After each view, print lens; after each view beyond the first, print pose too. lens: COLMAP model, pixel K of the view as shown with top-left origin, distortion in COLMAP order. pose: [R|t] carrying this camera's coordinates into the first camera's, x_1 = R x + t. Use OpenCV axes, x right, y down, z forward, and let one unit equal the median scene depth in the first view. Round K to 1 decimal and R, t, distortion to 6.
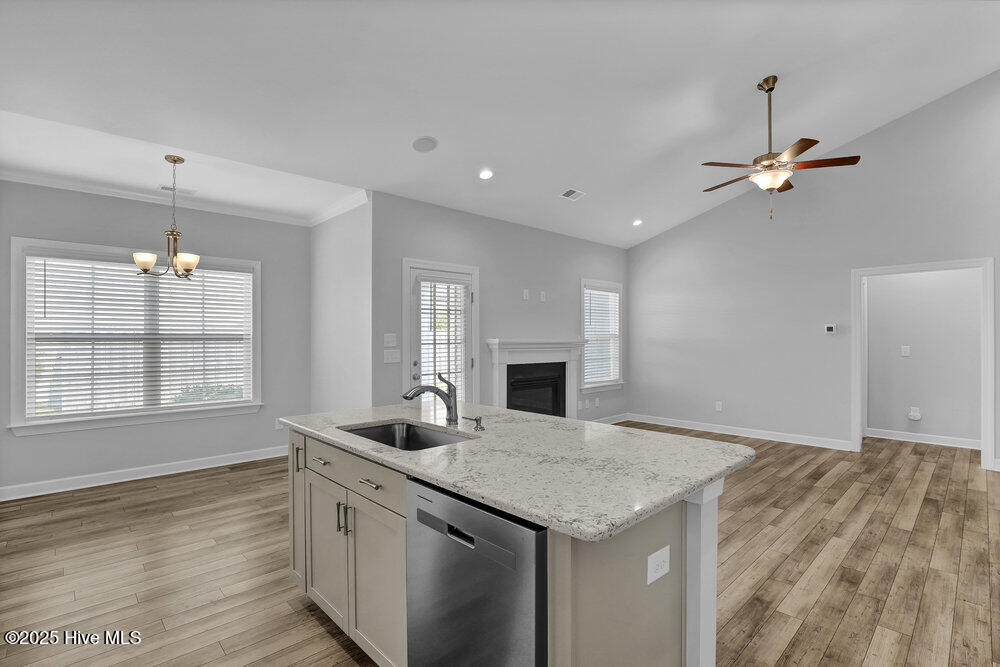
lens RADIAL K [[466.9, 0, 504.9], [0, 466.9, 339.5], [0, 0, 1]] dist [-0.011921, 0.000722]
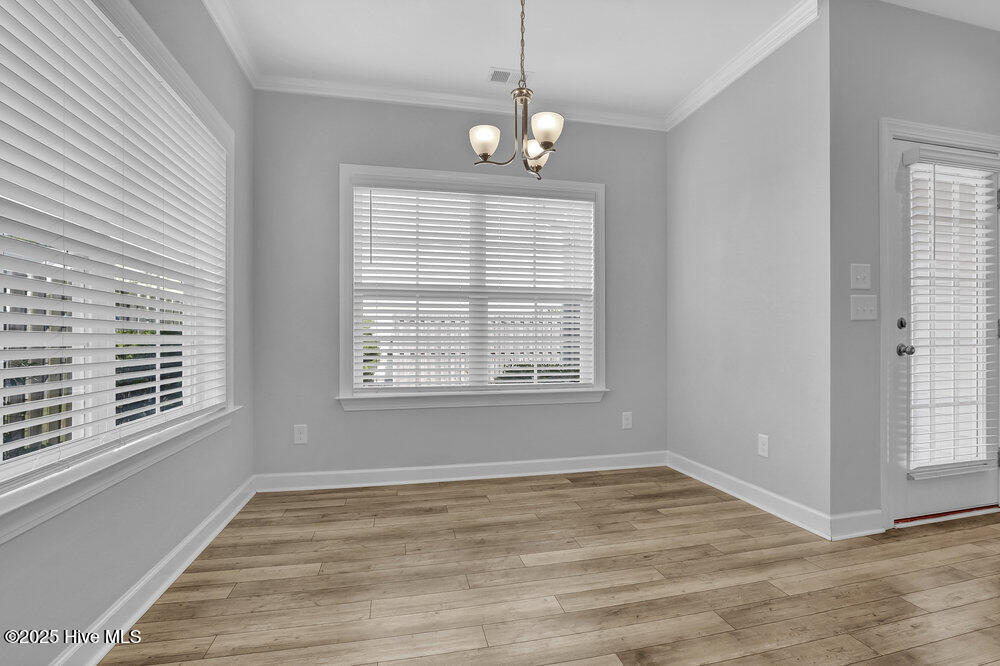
lens RADIAL K [[473.5, 0, 508.9], [0, 473.5, 333.9], [0, 0, 1]] dist [-0.023559, 0.000081]
pose [[0.860126, -0.009685, -0.509990, -0.329167], [0.002450, 0.999887, -0.014857, 0.074882], [0.510076, 0.011529, 0.860052, 0.367020]]
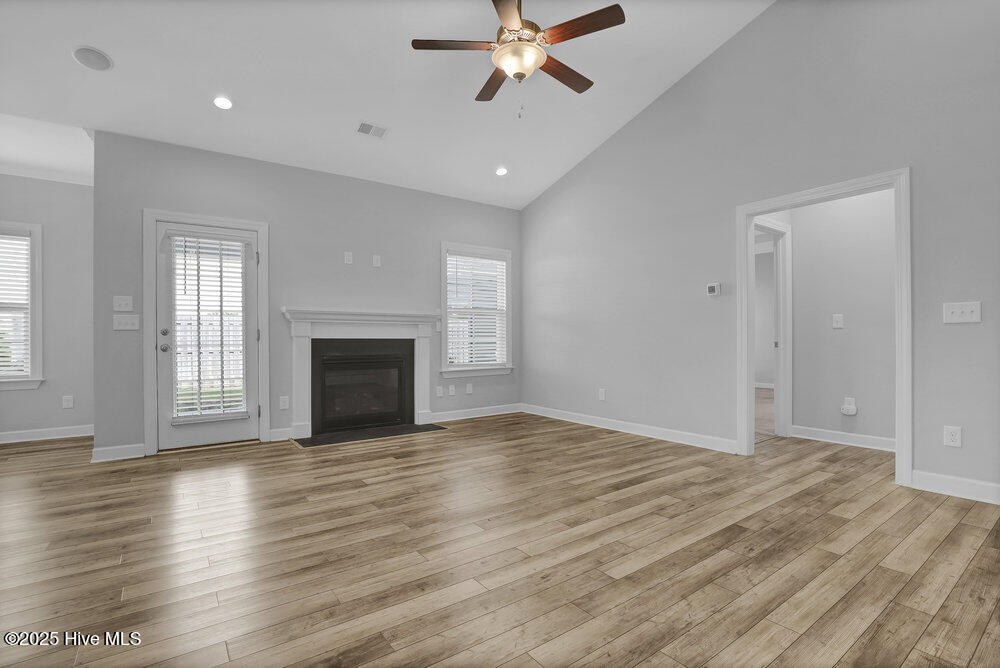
lens RADIAL K [[463.0, 0, 505.2], [0, 463.0, 336.6], [0, 0, 1]] dist [-0.002374, -0.017422]
pose [[0.990302, -0.002664, -0.138904, 0.589002], [0.001502, 0.999963, -0.008467, 0.073114], [0.138921, 0.008177, 0.990270, 0.271450]]
